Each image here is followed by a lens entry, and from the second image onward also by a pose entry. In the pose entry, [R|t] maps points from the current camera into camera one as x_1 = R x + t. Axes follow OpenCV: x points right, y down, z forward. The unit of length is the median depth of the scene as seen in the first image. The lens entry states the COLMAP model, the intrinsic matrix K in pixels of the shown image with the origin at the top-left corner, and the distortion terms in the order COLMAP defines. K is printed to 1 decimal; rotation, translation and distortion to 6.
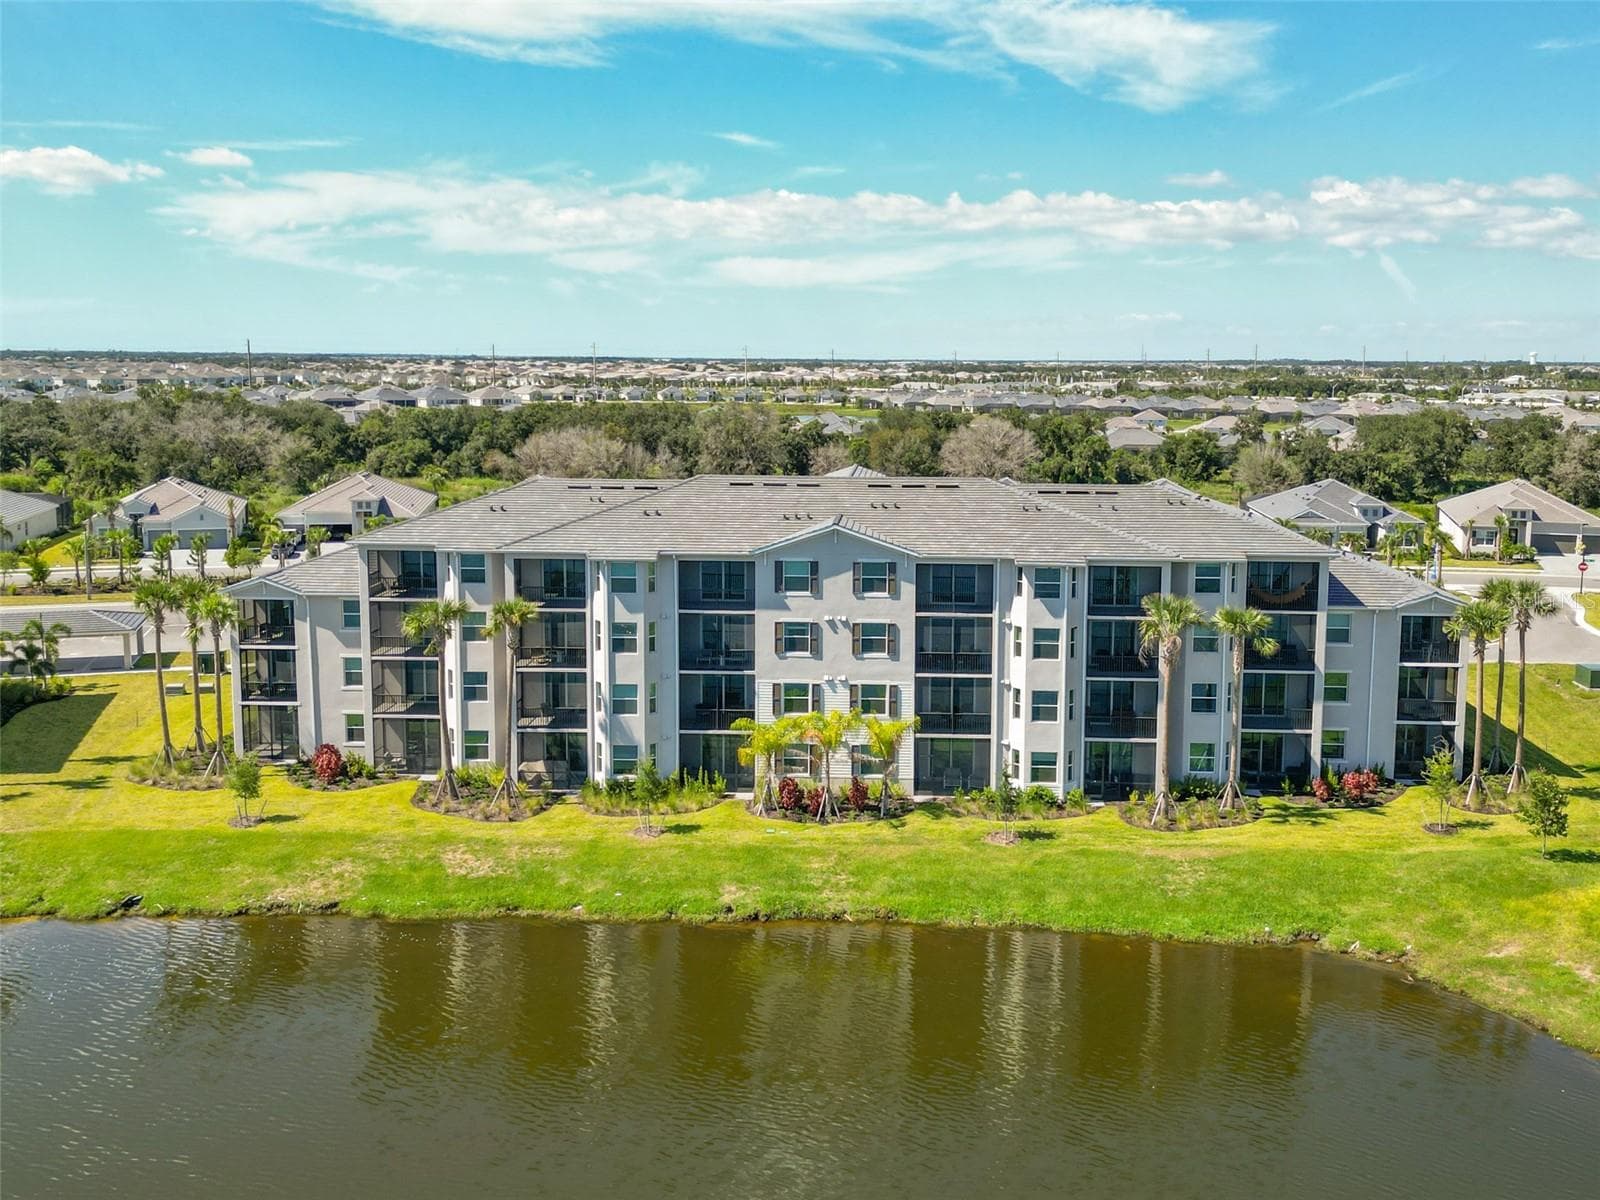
lens RADIAL K [[1460.8, 0, 841.9], [0, 1460.8, 559.2], [0, 0, 1]] dist [0.142935, -0.323935]
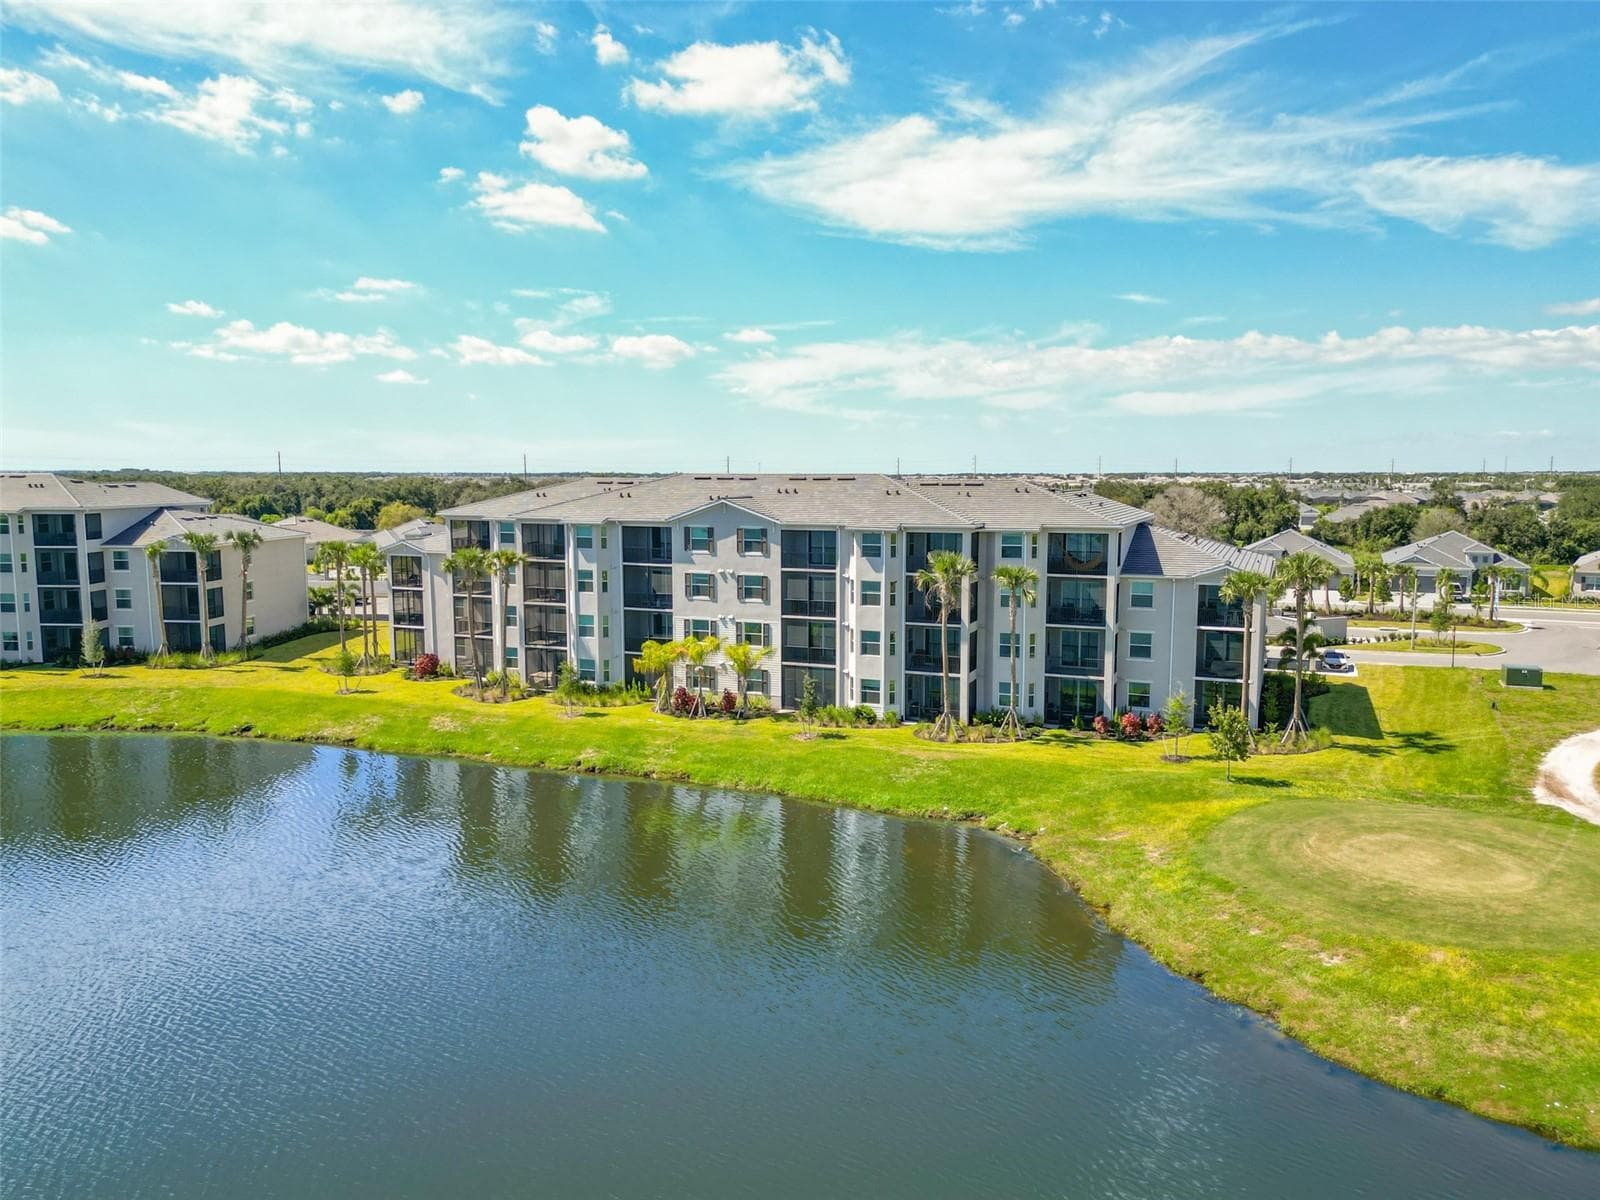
lens RADIAL K [[1139.0, 0, 800.0], [0, 1139.0, 600.0], [0, 0, 1]] dist [0.079977, -0.078254]
pose [[0.938441, 0.031641, -0.343988, 0.413175], [-0.041385, 0.998922, -0.021021, 0.085133], [0.342952, 0.033963, 0.938739, 0.051962]]
